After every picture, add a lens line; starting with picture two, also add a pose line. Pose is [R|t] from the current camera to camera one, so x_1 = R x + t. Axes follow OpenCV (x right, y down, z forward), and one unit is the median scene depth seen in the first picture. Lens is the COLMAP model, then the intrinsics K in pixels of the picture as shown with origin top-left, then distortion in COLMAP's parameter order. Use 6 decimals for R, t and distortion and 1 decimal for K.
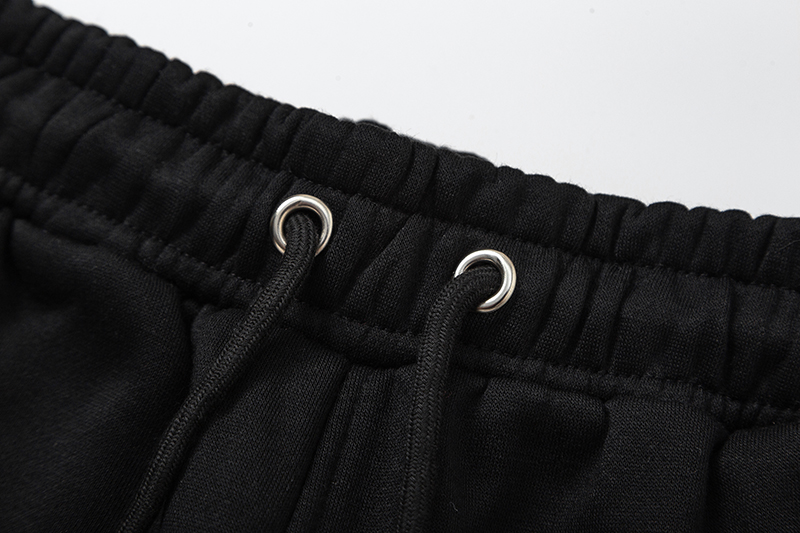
lens RADIAL K [[2336.8, 0, 397.5], [0, 2336.8, 265.1], [0, 0, 1]] dist [-0.053456, 0.000000]
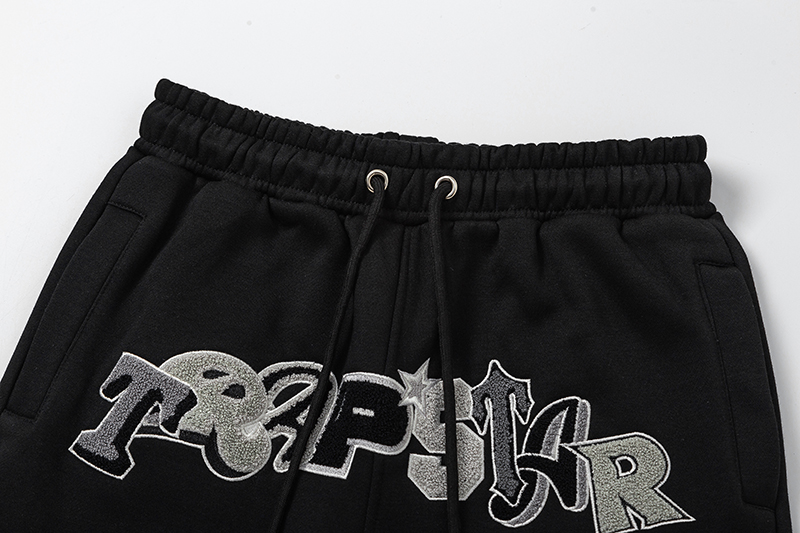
lens RADIAL K [[1947.3, 0, 400.4], [0, 1947.3, 267.7], [0, 0, 1]] dist [0.069145, 0.000000]
pose [[0.978734, -0.204910, 0.009536, -0.057459], [0.202938, 0.974002, 0.100676, -0.144338], [-0.029918, -0.096600, 0.994874, -1.311192]]
